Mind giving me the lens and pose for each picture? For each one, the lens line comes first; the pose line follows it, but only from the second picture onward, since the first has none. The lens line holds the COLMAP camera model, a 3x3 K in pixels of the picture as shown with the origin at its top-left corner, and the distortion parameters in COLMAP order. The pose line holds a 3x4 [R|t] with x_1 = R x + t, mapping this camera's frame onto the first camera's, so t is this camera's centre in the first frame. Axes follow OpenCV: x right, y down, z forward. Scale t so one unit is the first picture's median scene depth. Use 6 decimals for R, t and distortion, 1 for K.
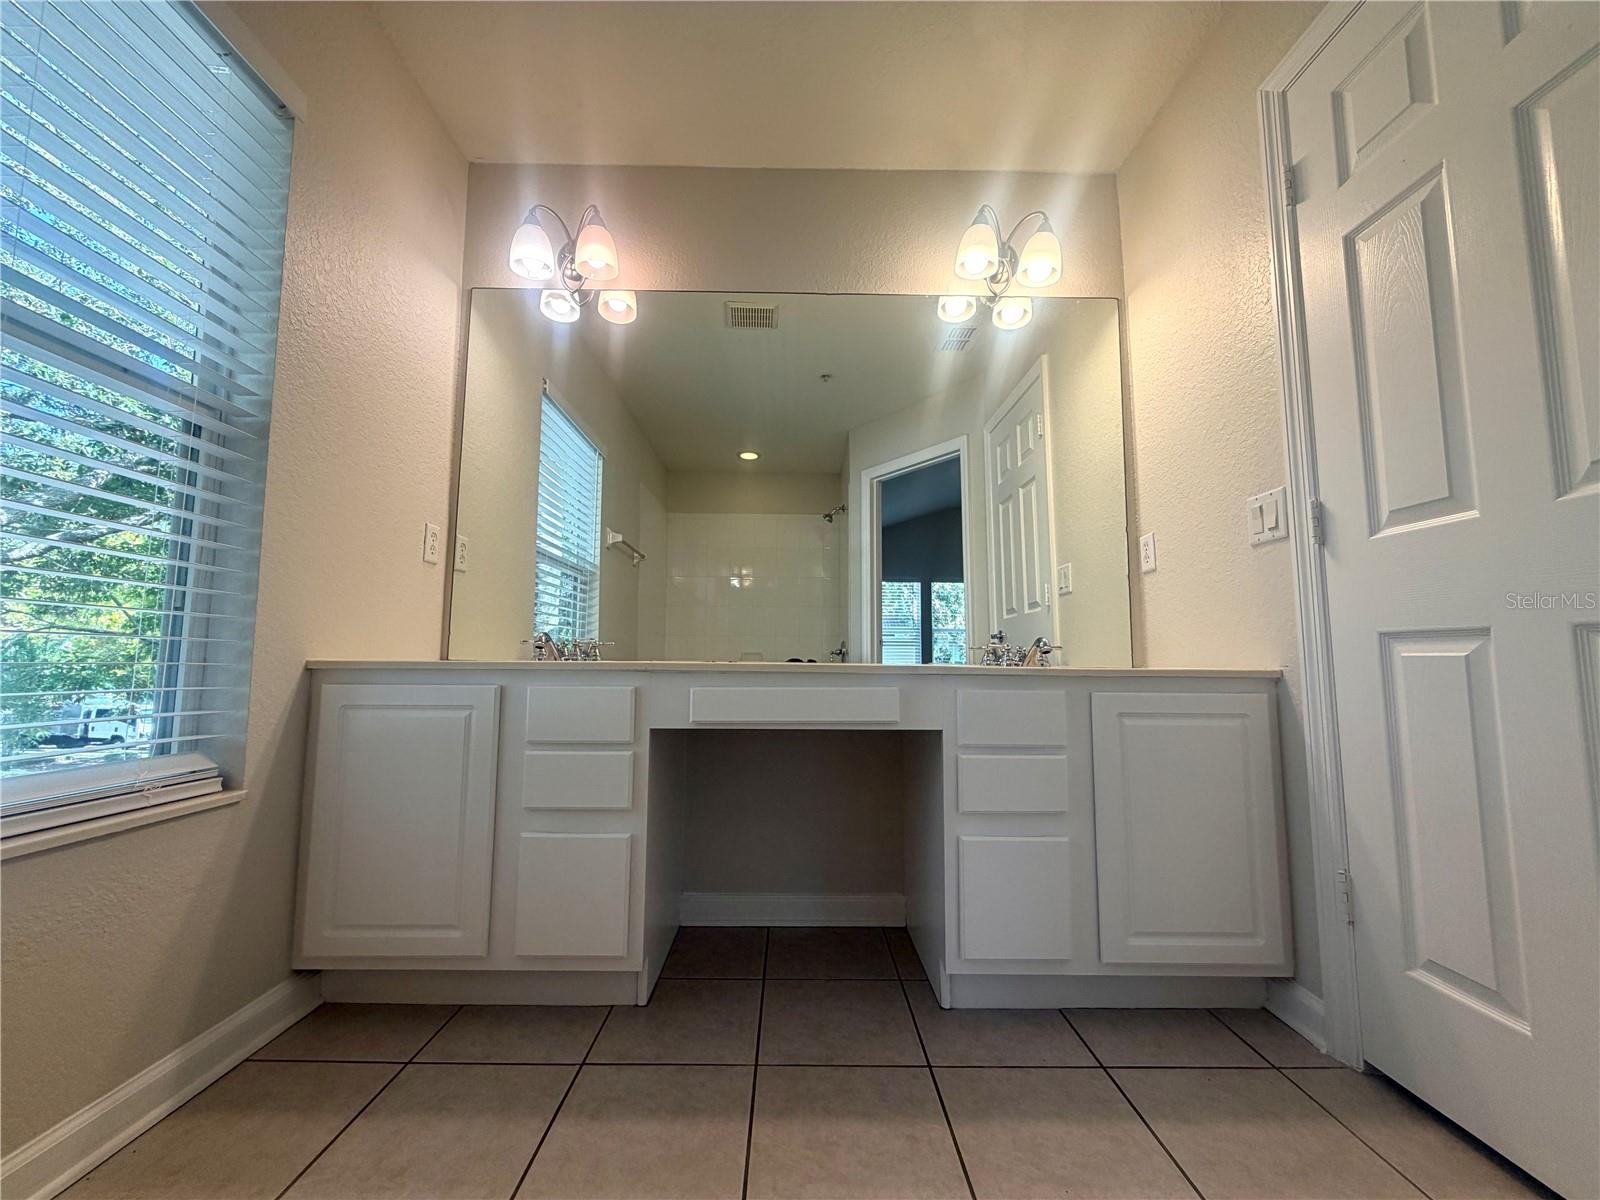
lens RADIAL K [[643.3, 0, 796.1], [0, 643.3, 604.5], [0, 0, 1]] dist [0.011158, 0.000416]
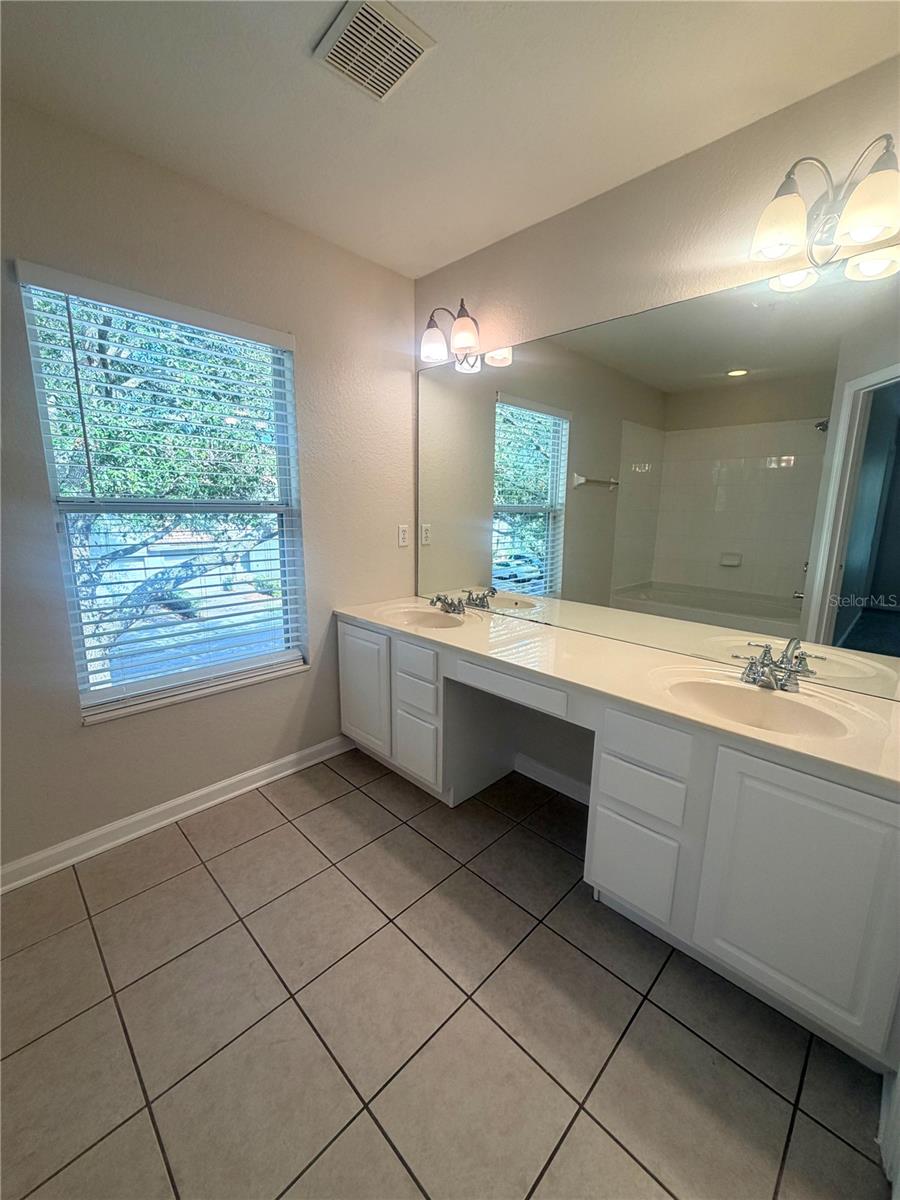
lens RADIAL K [[482.5, 0, 450.0], [0, 482.5, 600.0], [0, 0, 1]] dist [0.011158, 0.000416]
pose [[0.707272, 0.141993, -0.692534, 0.697802], [0.058535, 0.964494, 0.257535, -0.361484], [0.704514, -0.222685, 0.673849, 0.170769]]
